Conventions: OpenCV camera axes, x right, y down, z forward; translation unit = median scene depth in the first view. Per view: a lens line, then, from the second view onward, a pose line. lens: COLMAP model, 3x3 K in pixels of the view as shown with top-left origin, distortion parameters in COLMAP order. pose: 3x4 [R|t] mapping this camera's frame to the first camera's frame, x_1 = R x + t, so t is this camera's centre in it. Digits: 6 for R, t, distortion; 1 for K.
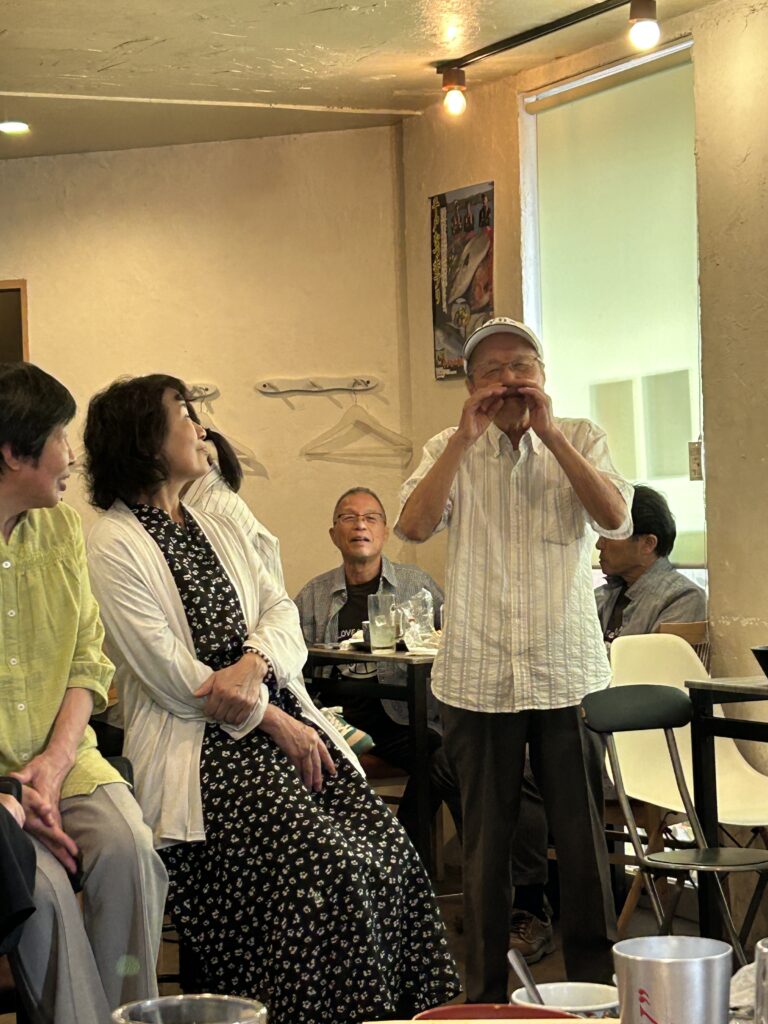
lens RADIAL K [[2364.0, 0, 384.7], [0, 2364.0, 511.8], [0, 0, 1]] dist [0.244392, 0.000000]
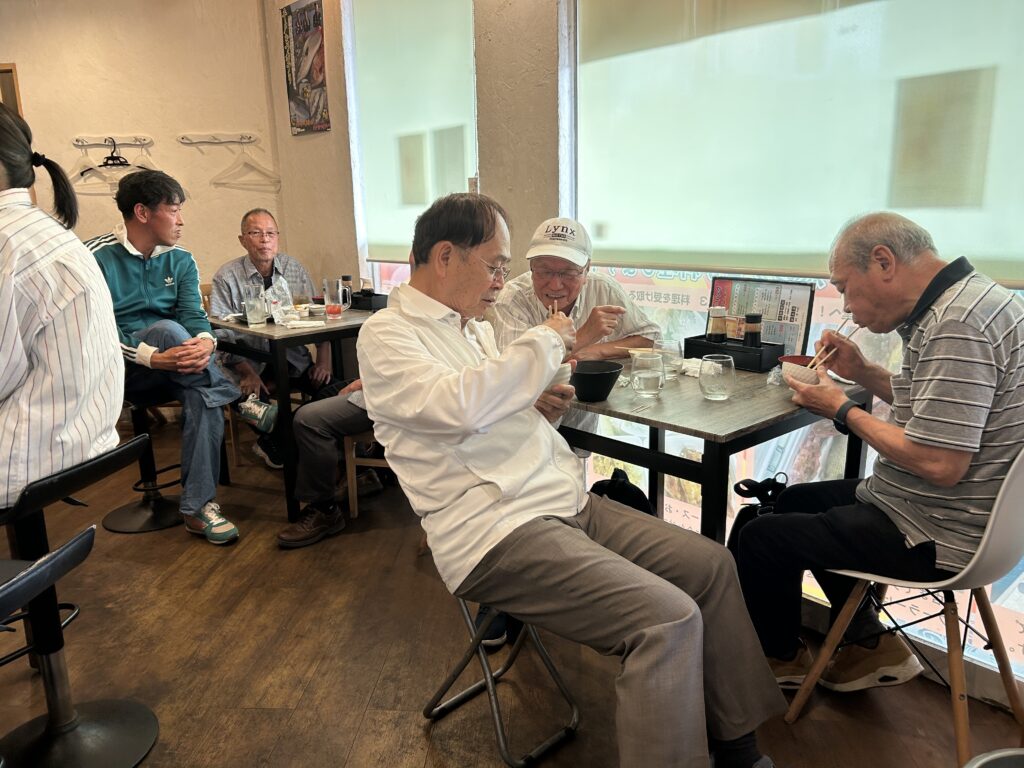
lens RADIAL K [[780.7, 0, 495.4], [0, 780.7, 402.1], [0, 0, 1]] dist [0.018717, -0.018228]
pose [[0.972574, -0.051987, 0.226709, 0.026268], [-0.004467, 0.970347, 0.241675, -0.010182], [-0.232550, -0.236059, 0.943502, 0.439938]]
